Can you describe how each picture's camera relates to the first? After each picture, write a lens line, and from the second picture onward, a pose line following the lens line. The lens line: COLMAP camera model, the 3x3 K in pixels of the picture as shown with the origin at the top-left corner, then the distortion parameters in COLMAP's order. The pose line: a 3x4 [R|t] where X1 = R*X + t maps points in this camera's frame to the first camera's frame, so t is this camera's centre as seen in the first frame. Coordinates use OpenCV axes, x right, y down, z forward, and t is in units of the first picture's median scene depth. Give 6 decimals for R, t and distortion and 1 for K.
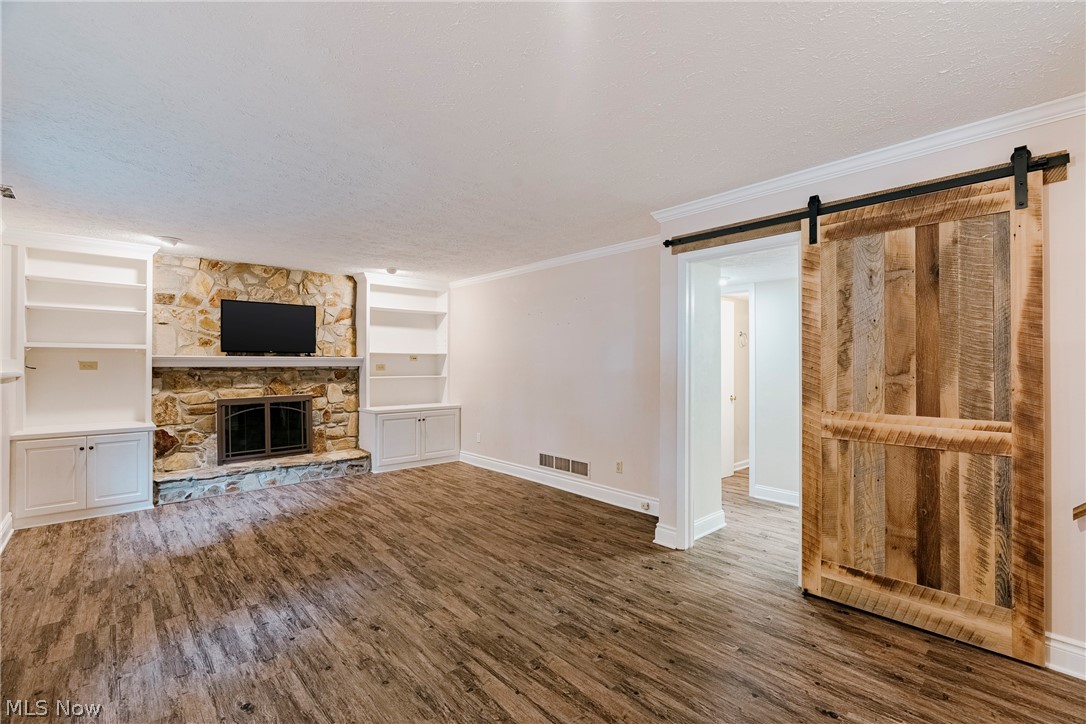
lens RADIAL K [[495.2, 0, 543.0], [0, 495.2, 362.0], [0, 0, 1]] dist [-0.002493, 0.000373]
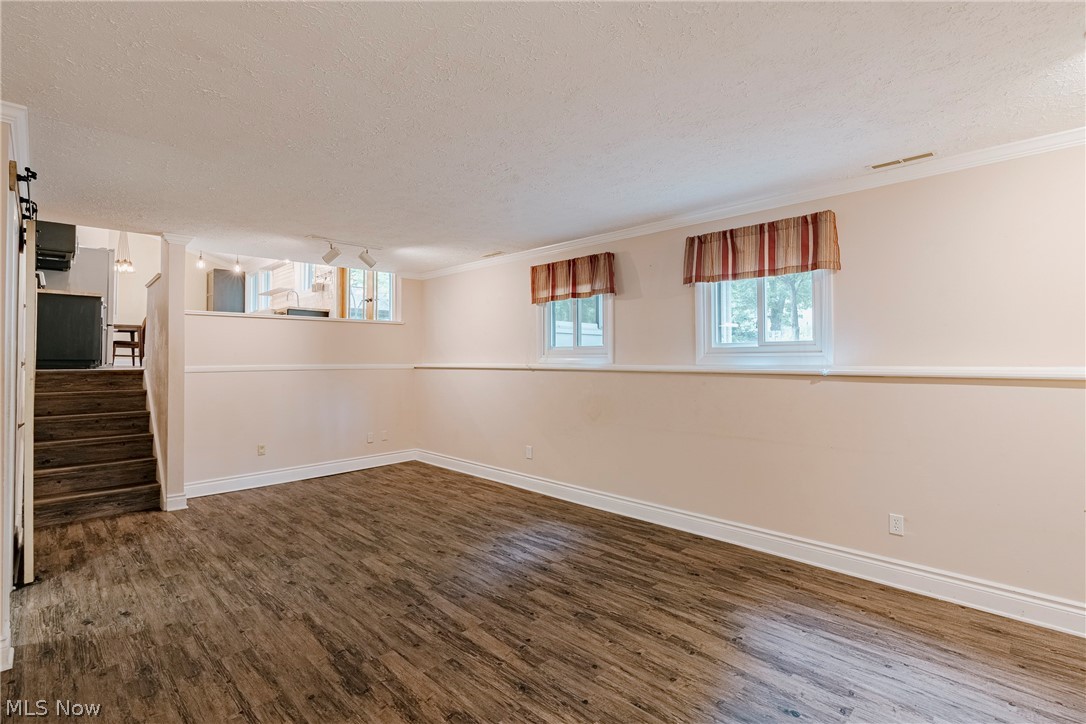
lens RADIAL K [[507.8, 0, 547.5], [0, 507.8, 349.7], [0, 0, 1]] dist [-0.002442, -0.000541]
pose [[-0.997598, 0.001996, -0.069235, -0.496957], [0.003871, 0.999629, -0.026957, 0.013478], [0.069156, -0.027160, -0.997236, 2.250853]]
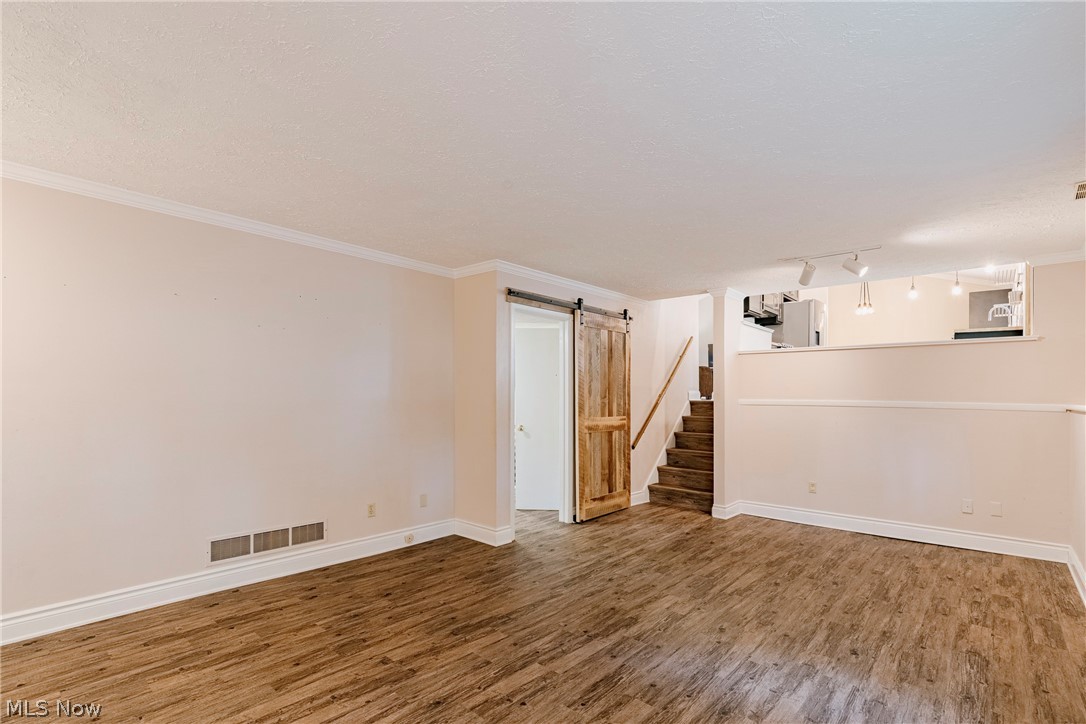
lens RADIAL K [[508.1, 0, 541.6], [0, 508.1, 391.6], [0, 0, 1]] dist [-0.005145, -0.000175]
pose [[-0.120308, 0.003326, 0.992731, -1.313682], [-0.017427, 0.999833, -0.005461, 0.012878], [-0.992584, -0.017957, -0.120230, 1.427605]]
